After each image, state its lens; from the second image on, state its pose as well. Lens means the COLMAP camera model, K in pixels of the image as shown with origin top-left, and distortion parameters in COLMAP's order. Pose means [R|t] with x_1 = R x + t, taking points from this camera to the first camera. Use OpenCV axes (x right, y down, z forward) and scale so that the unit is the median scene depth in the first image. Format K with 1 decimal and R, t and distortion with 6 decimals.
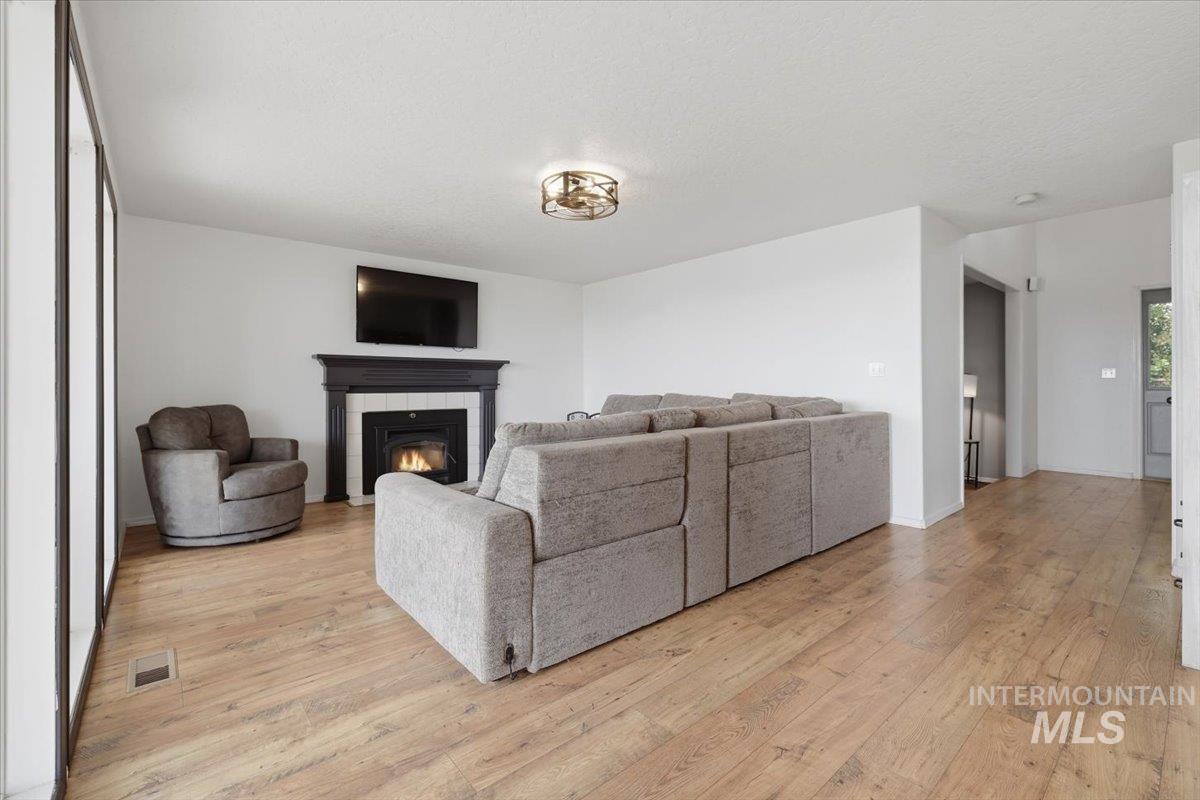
lens RADIAL K [[513.6, 0, 595.0], [0, 513.6, 386.0], [0, 0, 1]] dist [-0.001795, -0.000394]
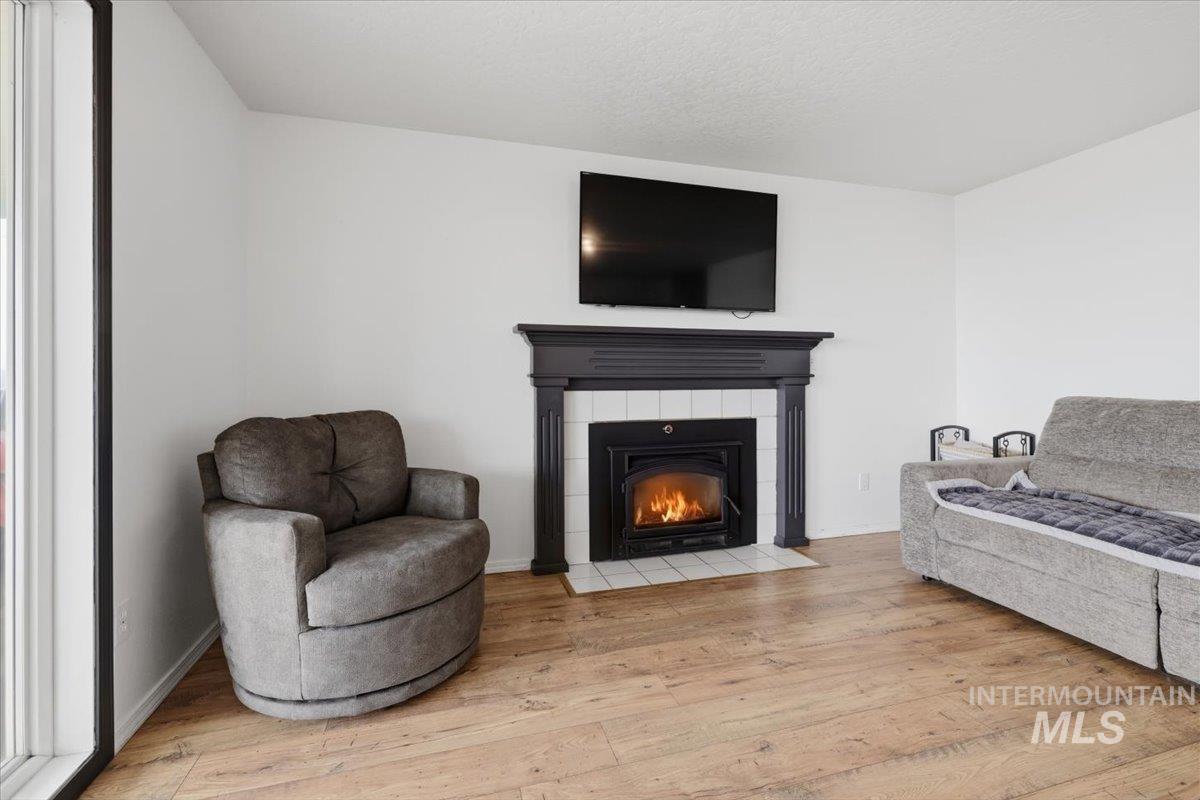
lens RADIAL K [[513.6, 0, 603.1], [0, 513.6, 388.5], [0, 0, 1]] dist [-0.001795, -0.000394]
pose [[0.917038, 0.006461, -0.398747, -0.208645], [0.000637, 0.999844, 0.017666, 0.001254], [0.398799, -0.016454, 0.916891, 0.477905]]
